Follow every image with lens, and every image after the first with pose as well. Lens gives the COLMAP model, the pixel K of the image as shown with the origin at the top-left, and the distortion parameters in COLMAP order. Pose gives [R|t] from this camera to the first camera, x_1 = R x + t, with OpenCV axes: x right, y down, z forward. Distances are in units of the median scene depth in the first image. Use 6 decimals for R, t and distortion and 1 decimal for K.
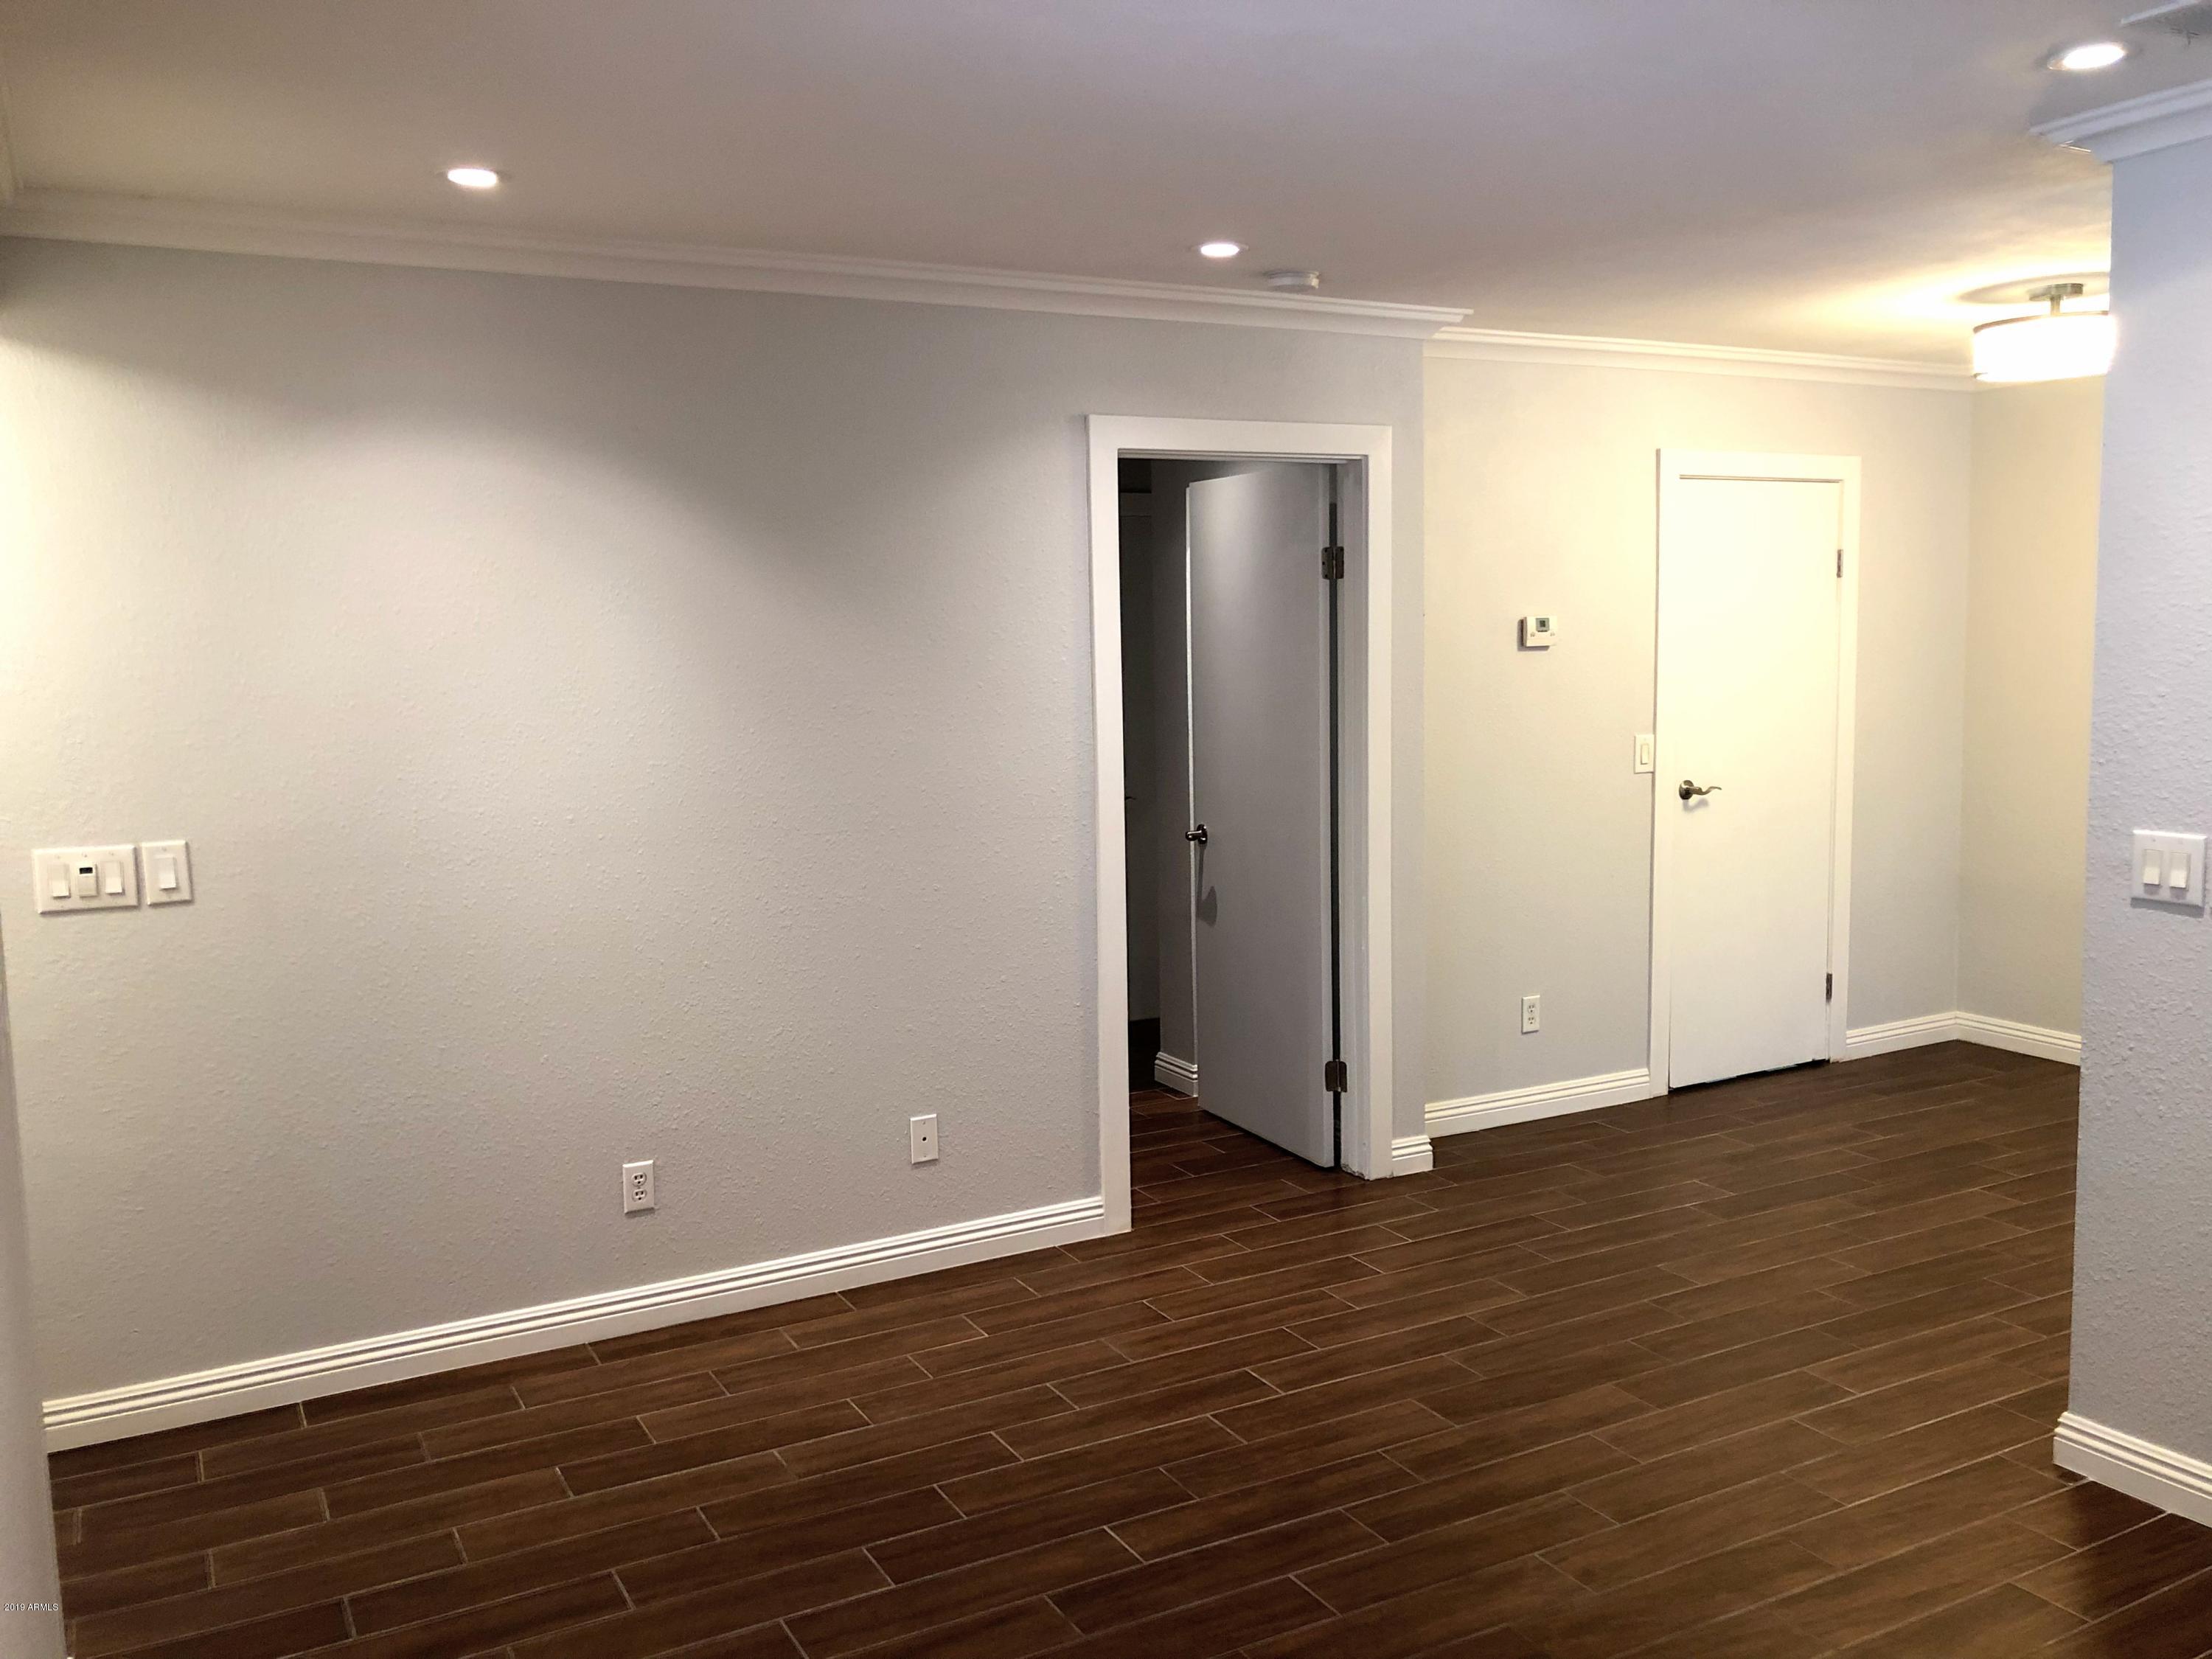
lens RADIAL K [[1828.5, 0, 1102.6], [0, 1828.5, 831.7], [0, 0, 1]] dist [0.022189, -0.014297]
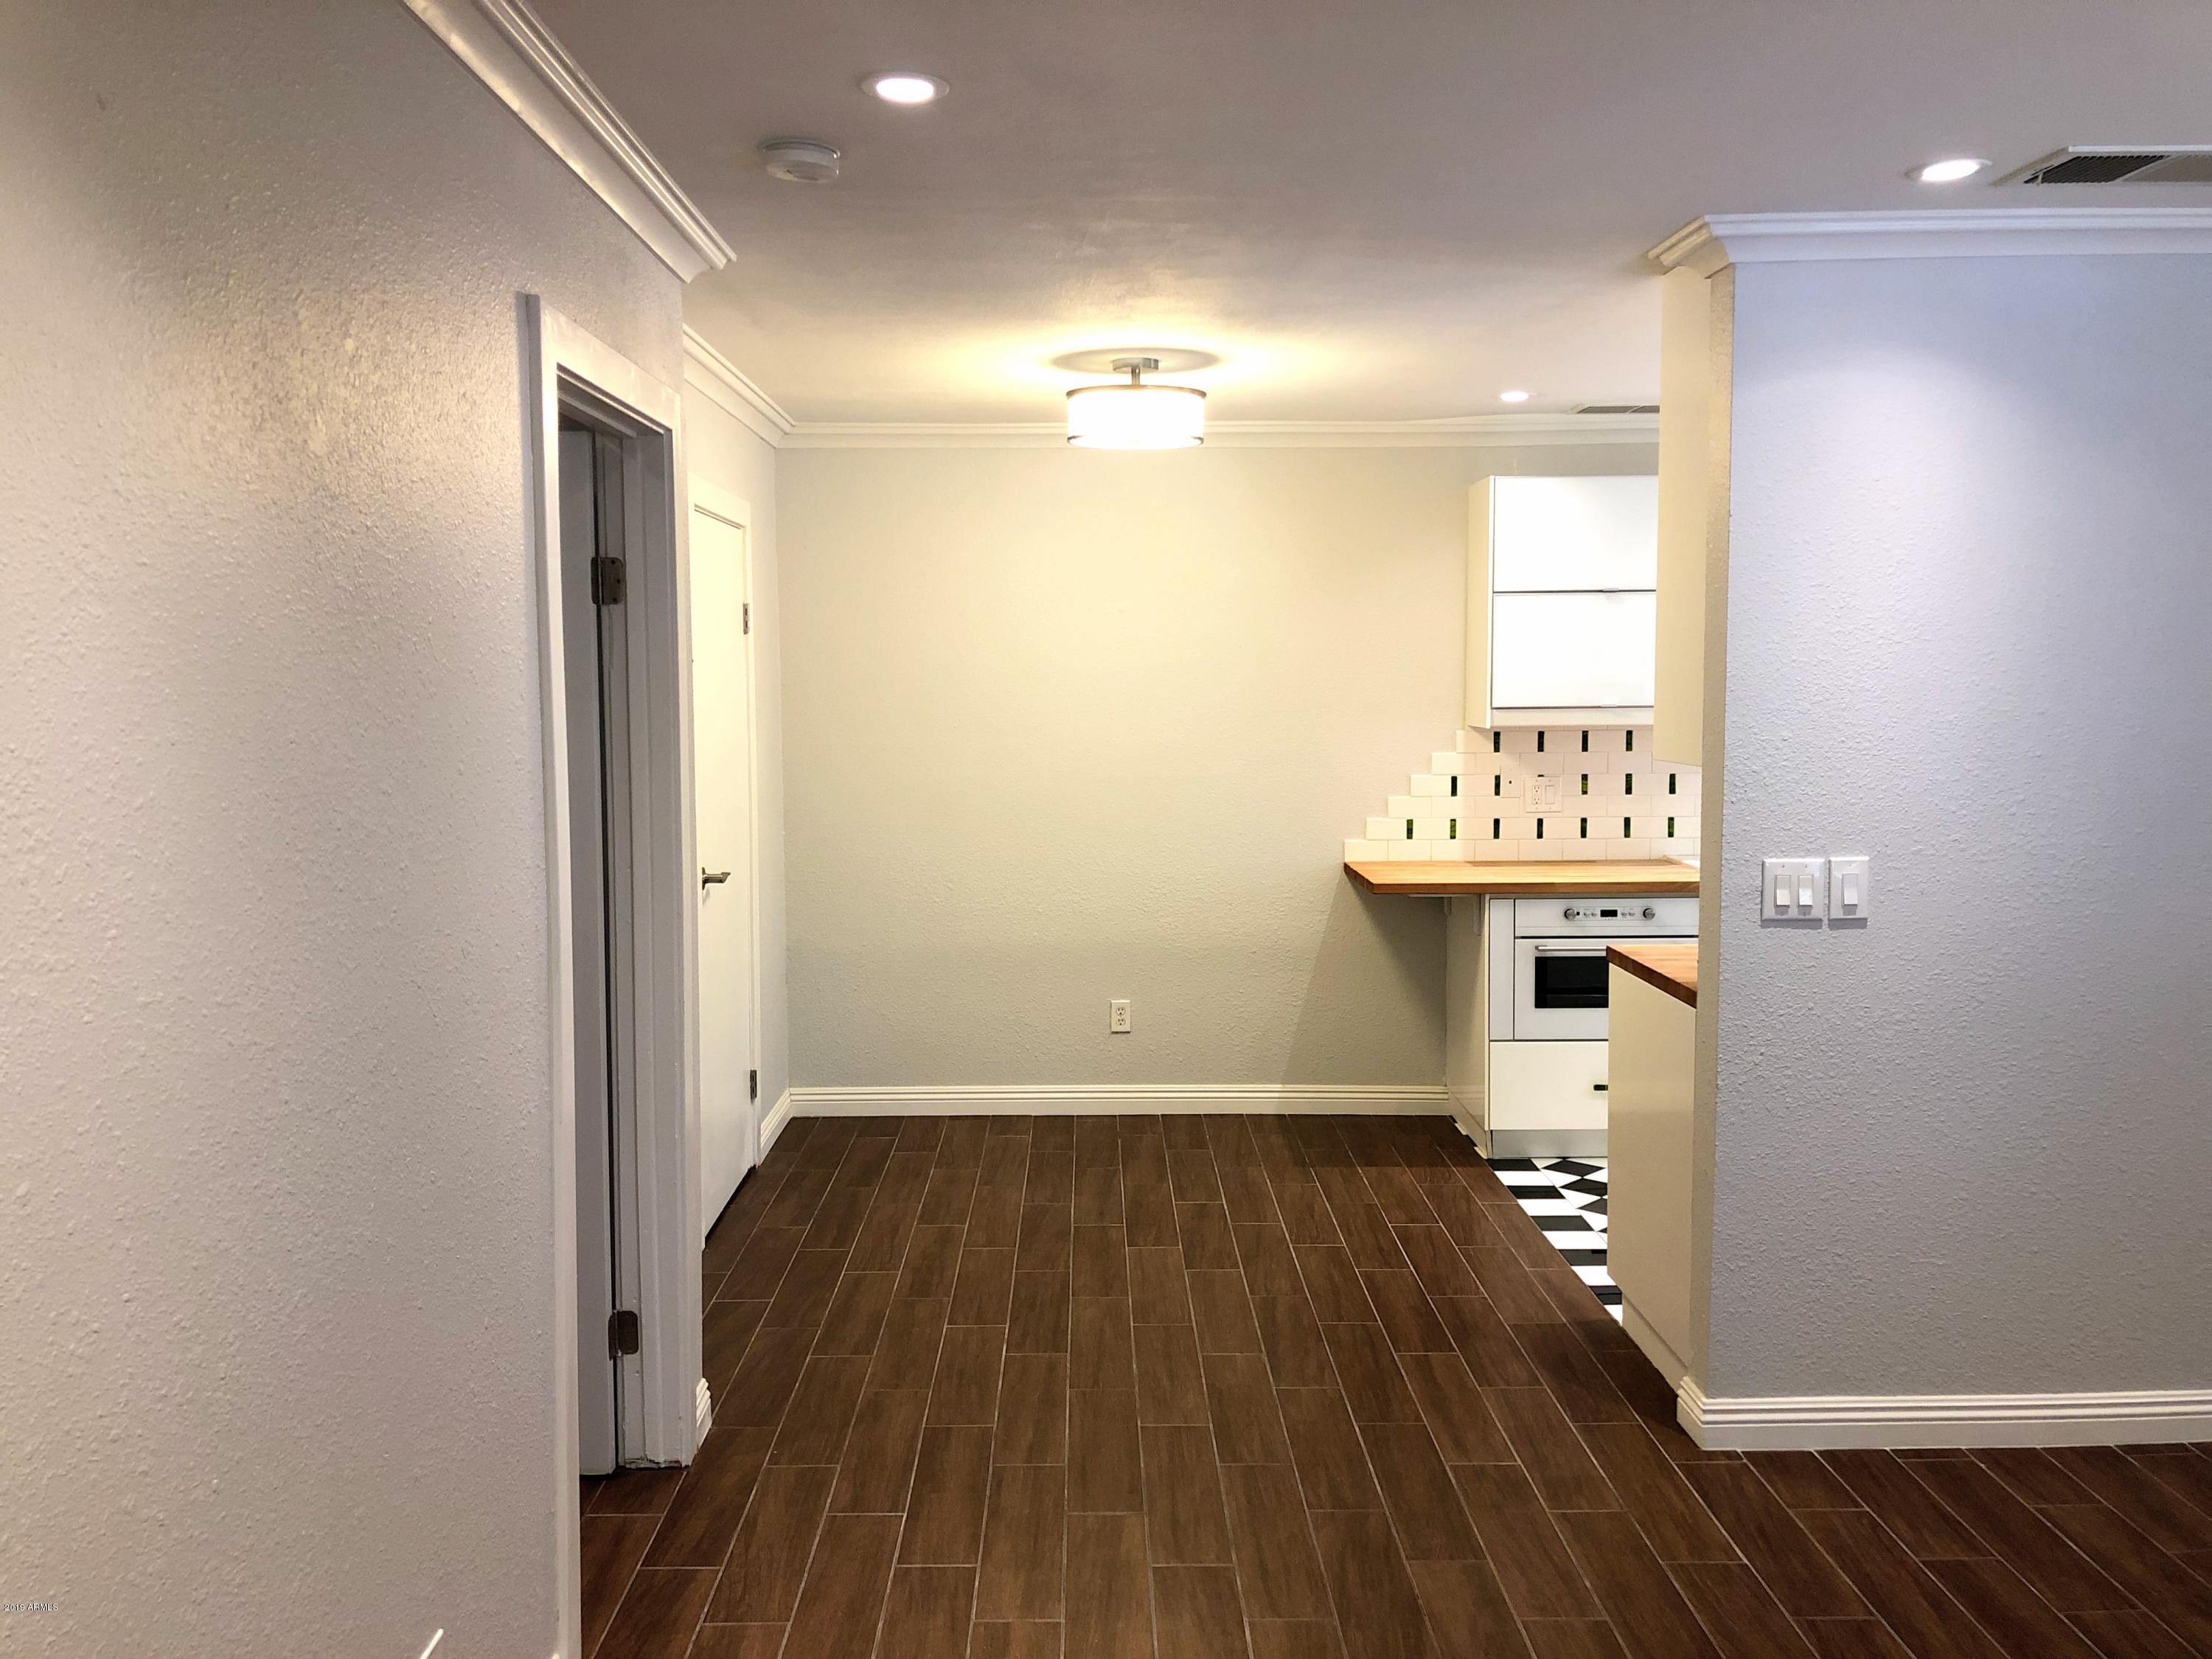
lens RADIAL K [[1828.5, 0, 1101.3], [0, 1828.5, 824.4], [0, 0, 1]] dist [0.022189, -0.014297]
pose [[0.474026, -0.058529, 0.878563, -0.486502], [0.098478, 0.995052, 0.013156, -0.060771], [-0.874986, 0.080283, 0.477445, 0.645588]]
